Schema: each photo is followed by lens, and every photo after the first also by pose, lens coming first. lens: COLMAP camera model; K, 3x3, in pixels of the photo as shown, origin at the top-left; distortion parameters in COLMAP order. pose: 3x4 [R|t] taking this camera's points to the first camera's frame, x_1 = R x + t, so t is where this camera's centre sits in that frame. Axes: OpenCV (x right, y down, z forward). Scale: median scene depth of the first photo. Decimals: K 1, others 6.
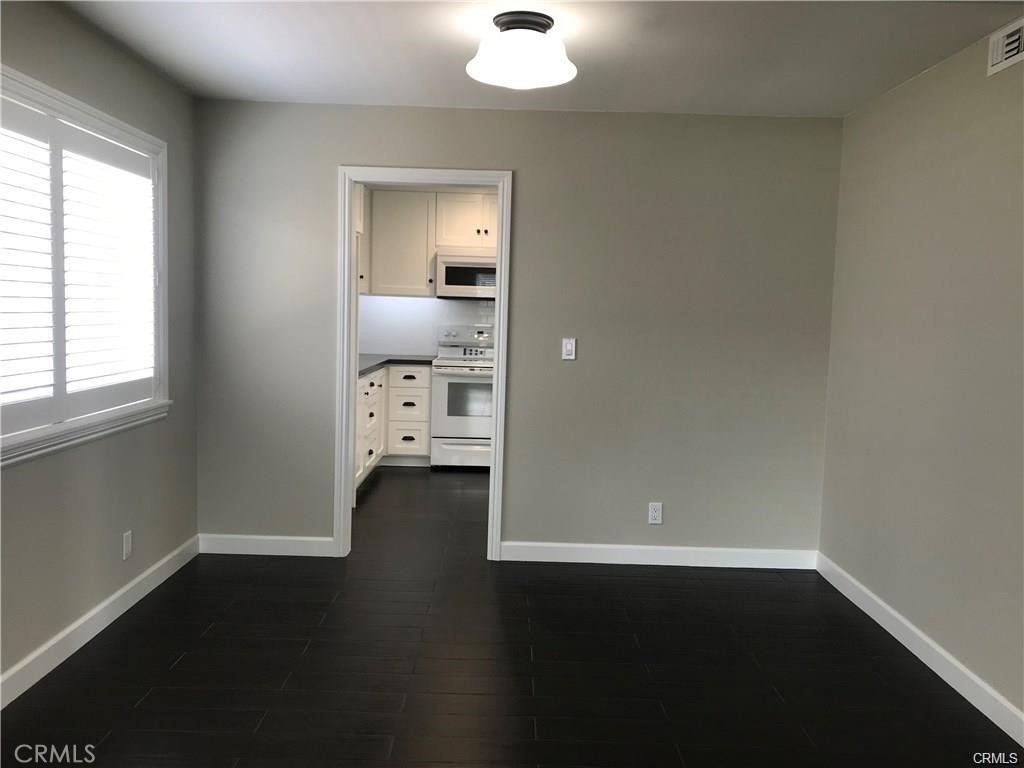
lens RADIAL K [[851.7, 0, 517.7], [0, 851.7, 386.0], [0, 0, 1]] dist [0.048289, -0.006600]
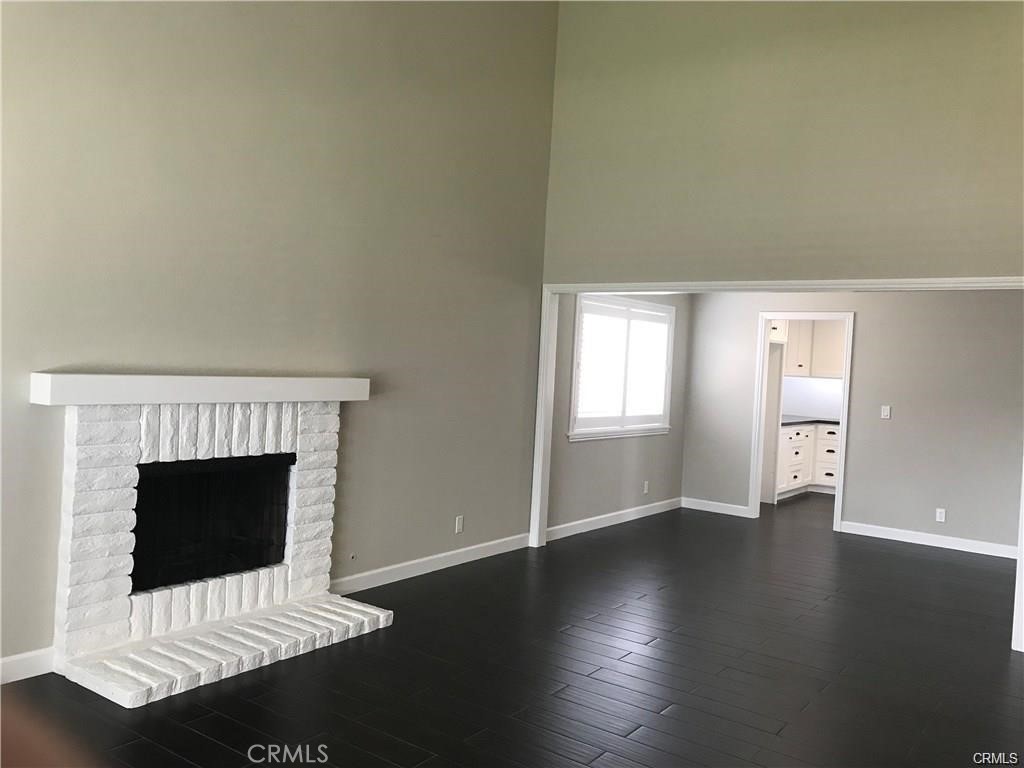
lens RADIAL K [[851.7, 0, 516.7], [0, 851.7, 385.9], [0, 0, 1]] dist [0.048289, -0.006600]
pose [[0.811969, 0.030946, -0.582880, 0.456674], [-0.083050, 0.994559, -0.062889, 0.073634], [0.577762, 0.099472, 0.810121, -0.830012]]
